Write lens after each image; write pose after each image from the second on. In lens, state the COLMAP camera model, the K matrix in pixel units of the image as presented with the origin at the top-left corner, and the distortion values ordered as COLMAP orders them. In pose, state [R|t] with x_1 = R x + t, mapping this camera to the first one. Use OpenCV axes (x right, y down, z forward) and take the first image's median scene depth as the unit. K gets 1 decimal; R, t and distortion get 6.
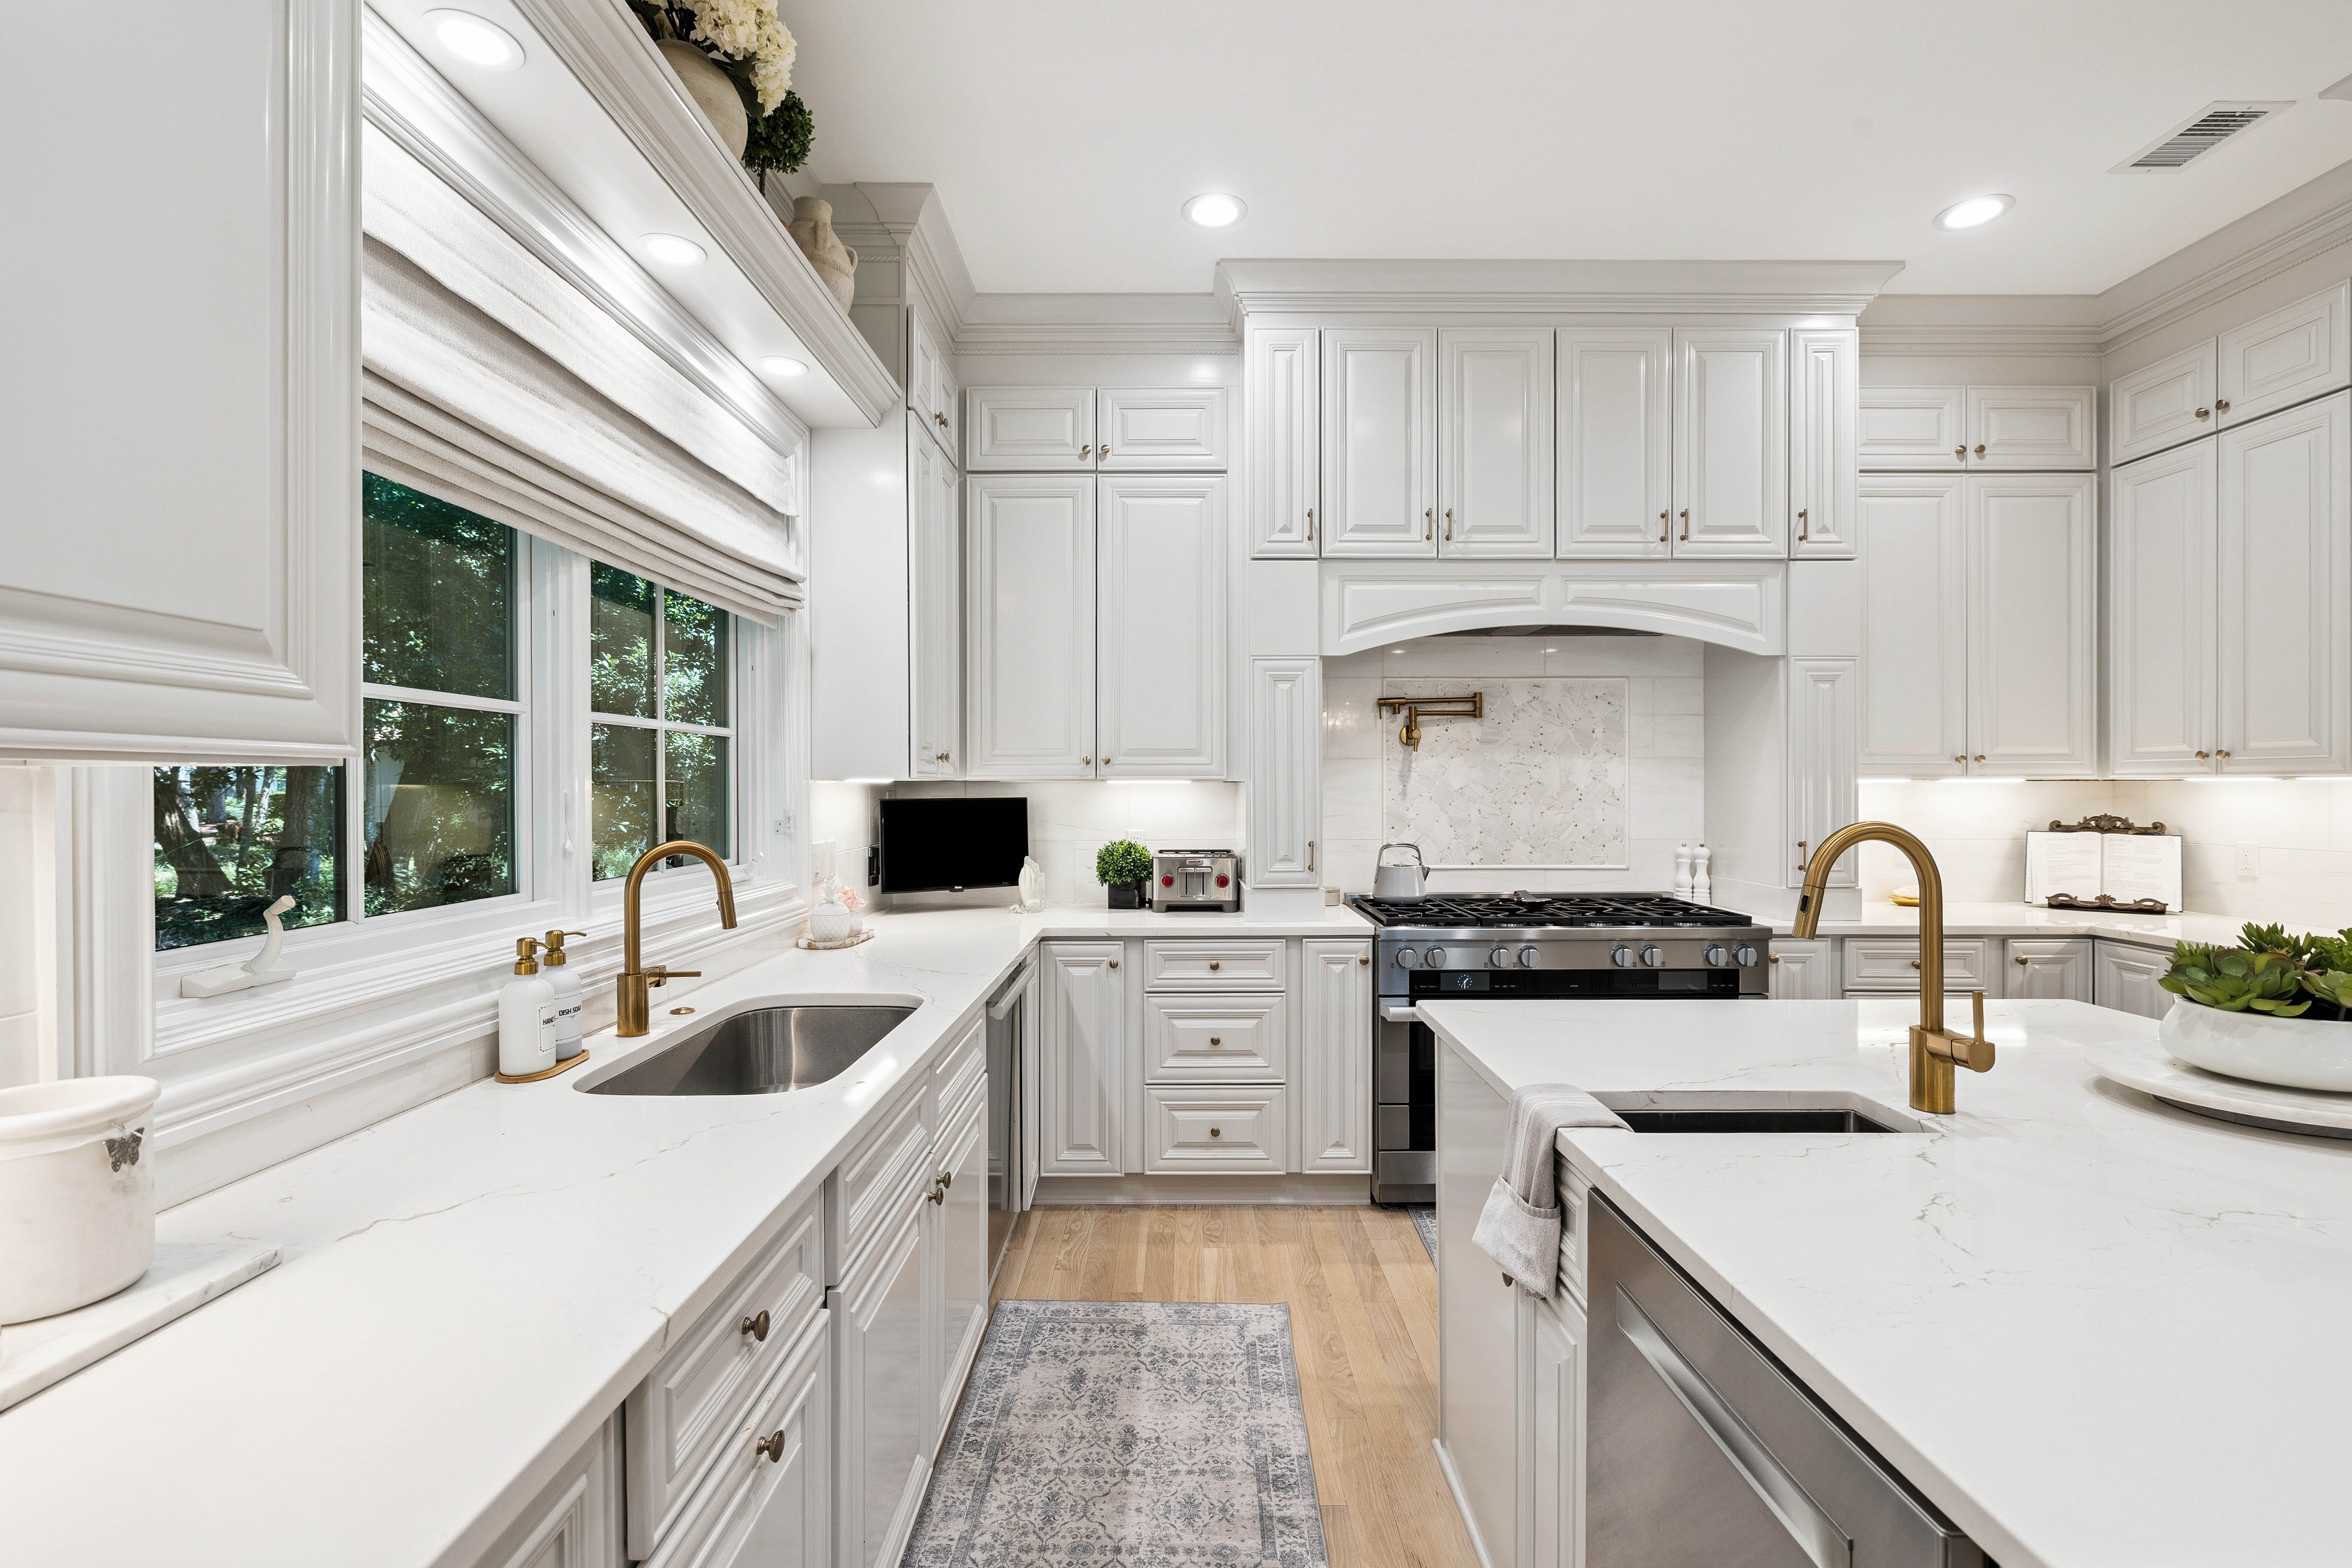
lens RADIAL K [[1060.1, 0, 1177.5], [0, 1060.1, 786.9], [0, 0, 1]] dist [-0.004003, 0.000752]
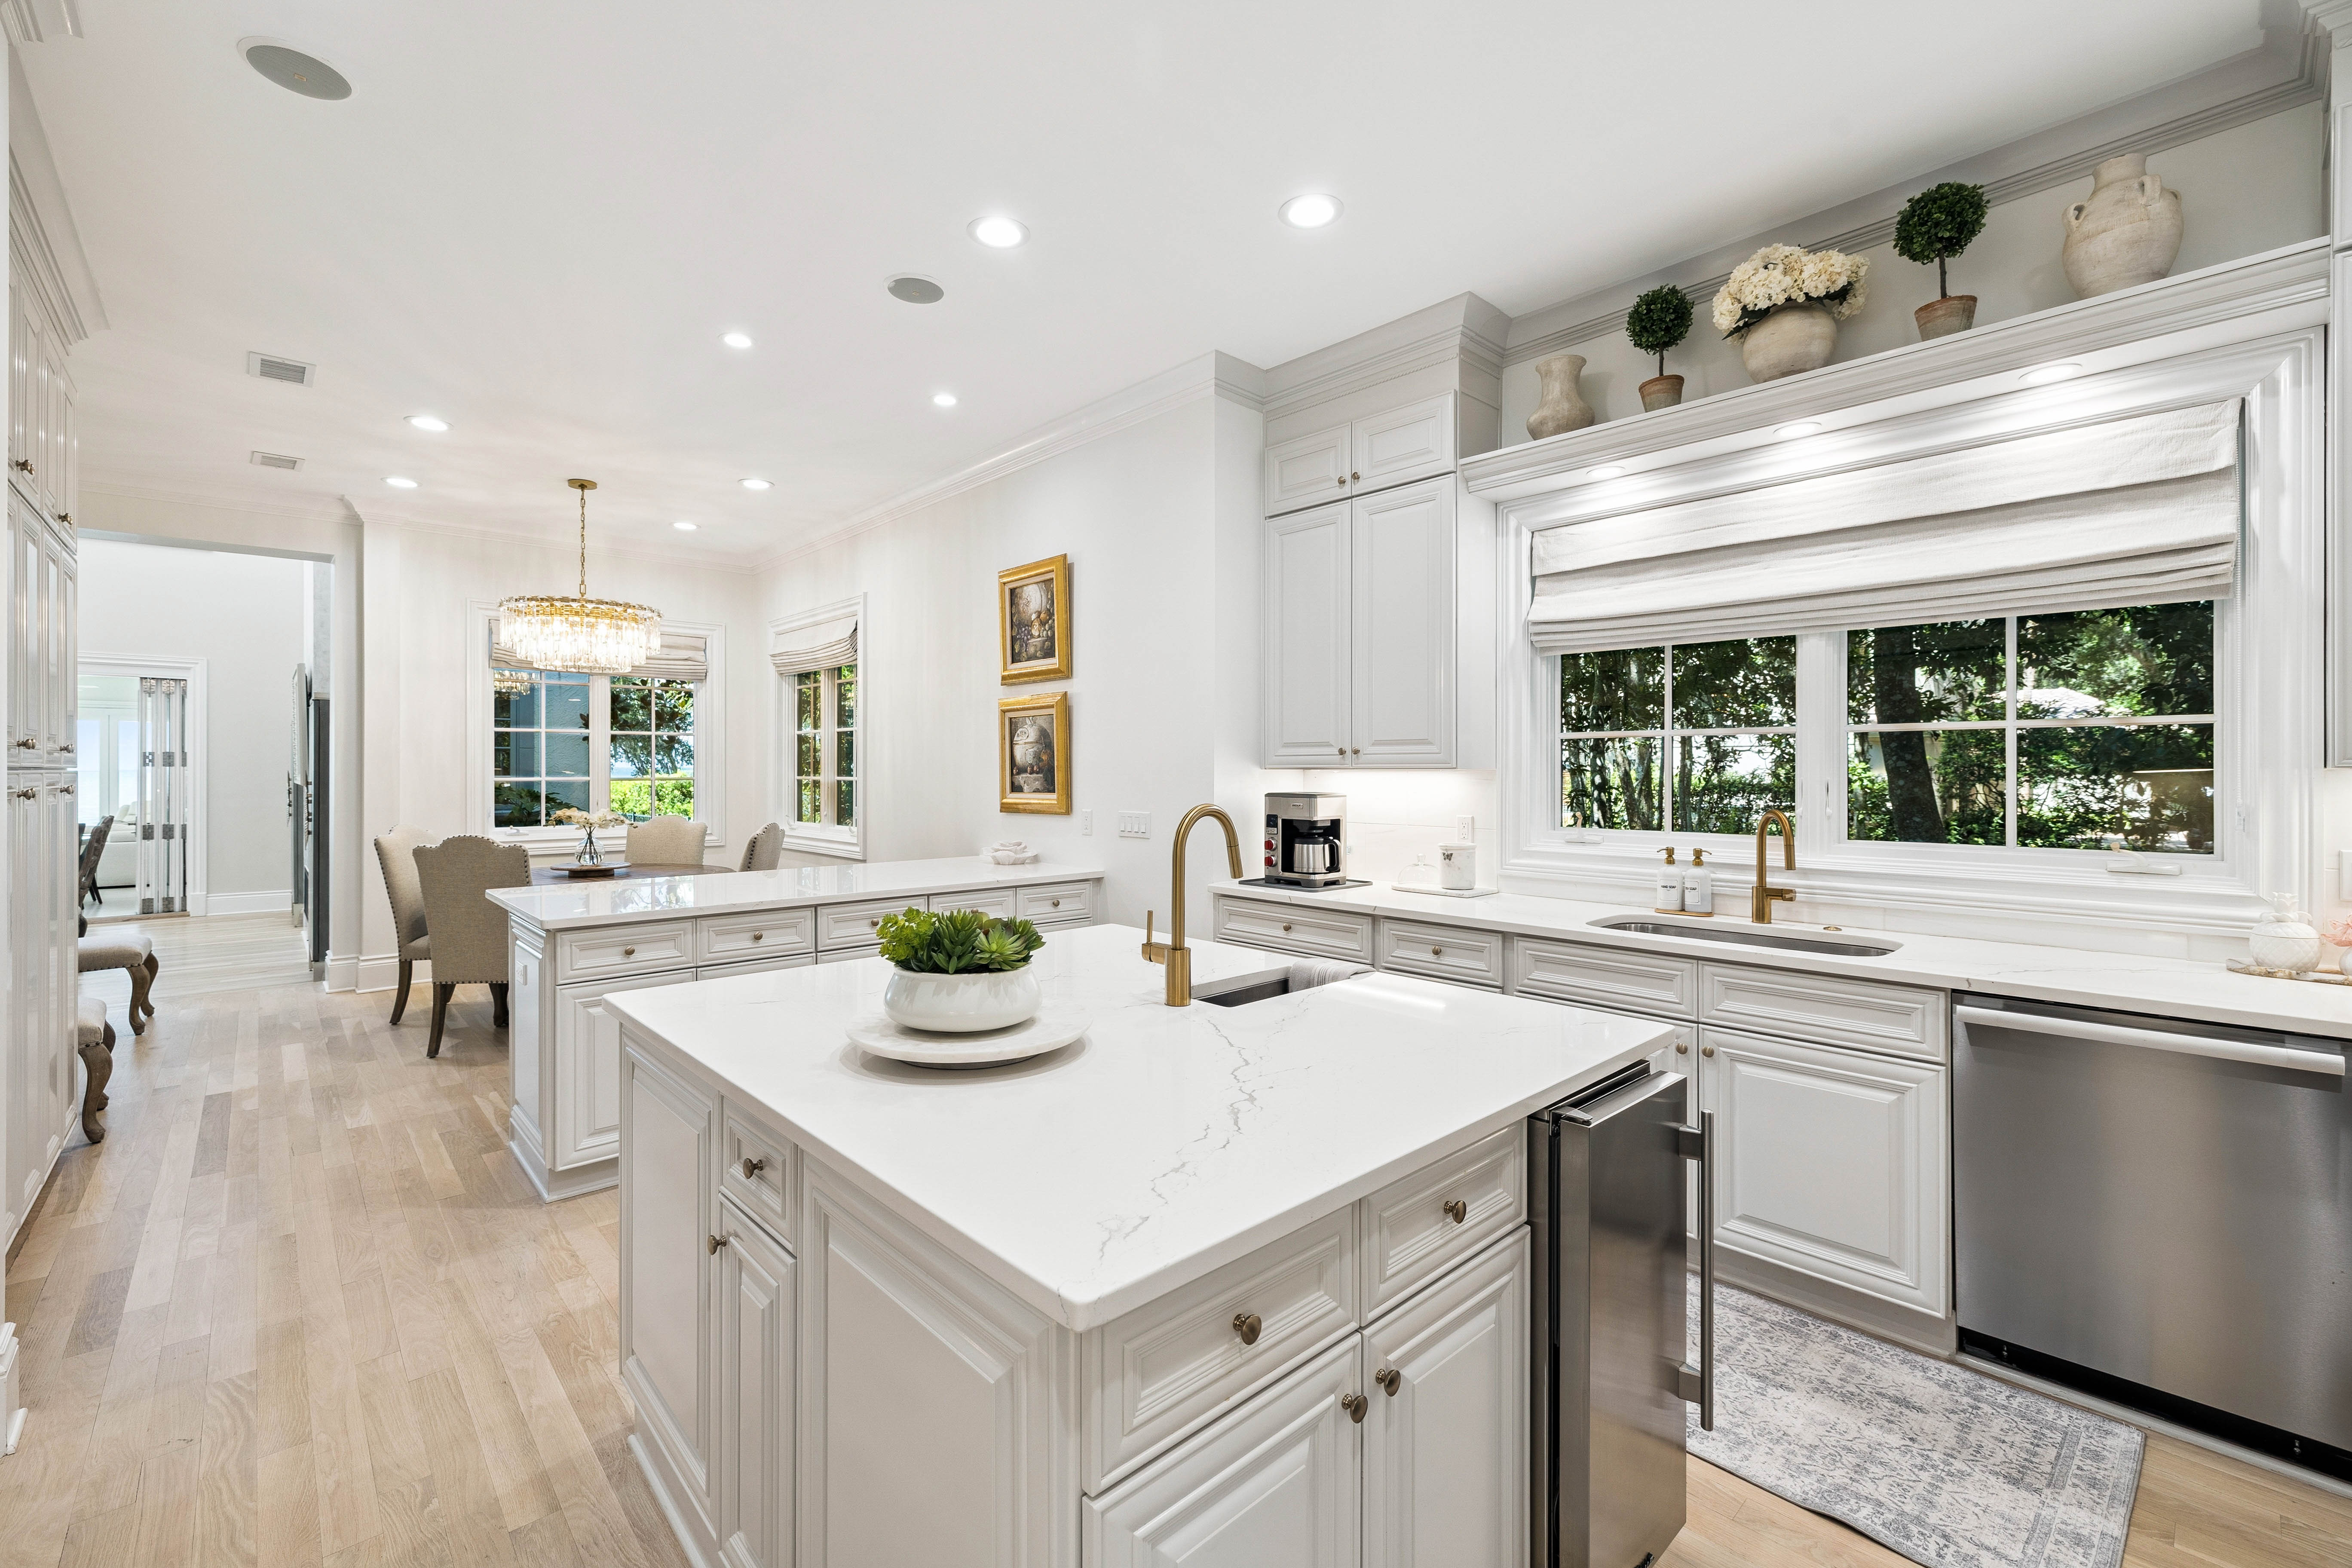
lens RADIAL K [[996.2, 0, 1177.1], [0, 996.2, 774.0], [0, 0, 1]] dist [0.002724, -0.001400]
pose [[-0.732133, 0.003037, -0.681155, 1.064269], [0.001186, 0.999994, 0.003184, -0.013239], [0.681161, 0.001523, -0.732132, 1.293734]]
